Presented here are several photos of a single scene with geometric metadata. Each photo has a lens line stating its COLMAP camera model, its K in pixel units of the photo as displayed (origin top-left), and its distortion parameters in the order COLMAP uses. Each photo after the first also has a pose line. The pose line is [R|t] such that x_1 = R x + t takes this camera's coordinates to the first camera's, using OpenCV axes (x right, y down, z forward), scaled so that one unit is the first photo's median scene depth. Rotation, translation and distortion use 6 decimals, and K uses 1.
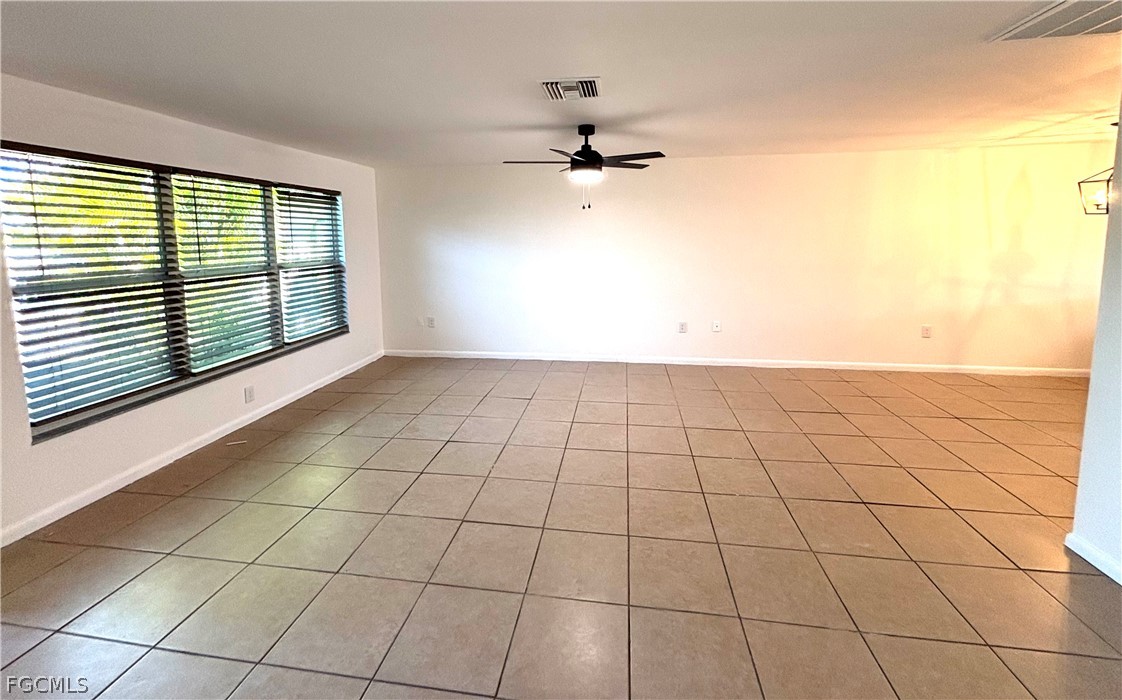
lens RADIAL K [[435.3, 0, 561.4], [0, 435.3, 388.2], [0, 0, 1]] dist [0.000226, 0.000053]
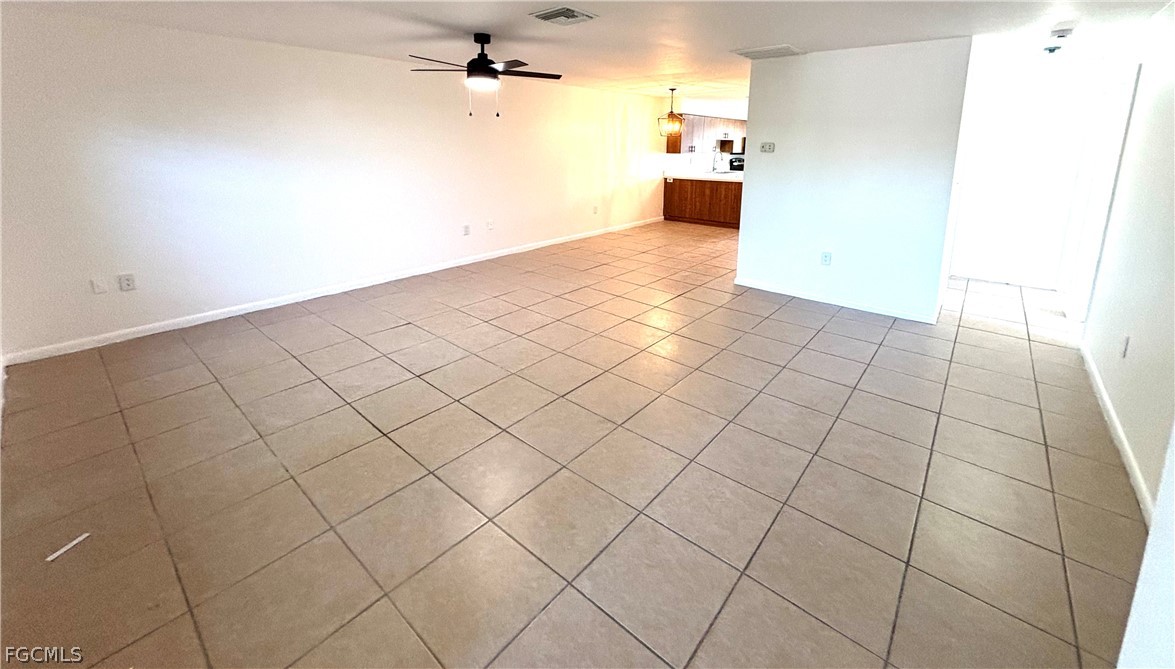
lens RADIAL K [[440.0, 0, 587.5], [0, 440.0, 334.5], [0, 0, 1]] dist [-0.001122, -0.000075]
pose [[0.534005, -0.322797, 0.781436, -0.620118], [0.276072, 0.940161, 0.199705, -0.034403], [-0.799139, 0.109089, 0.591165, 0.155876]]
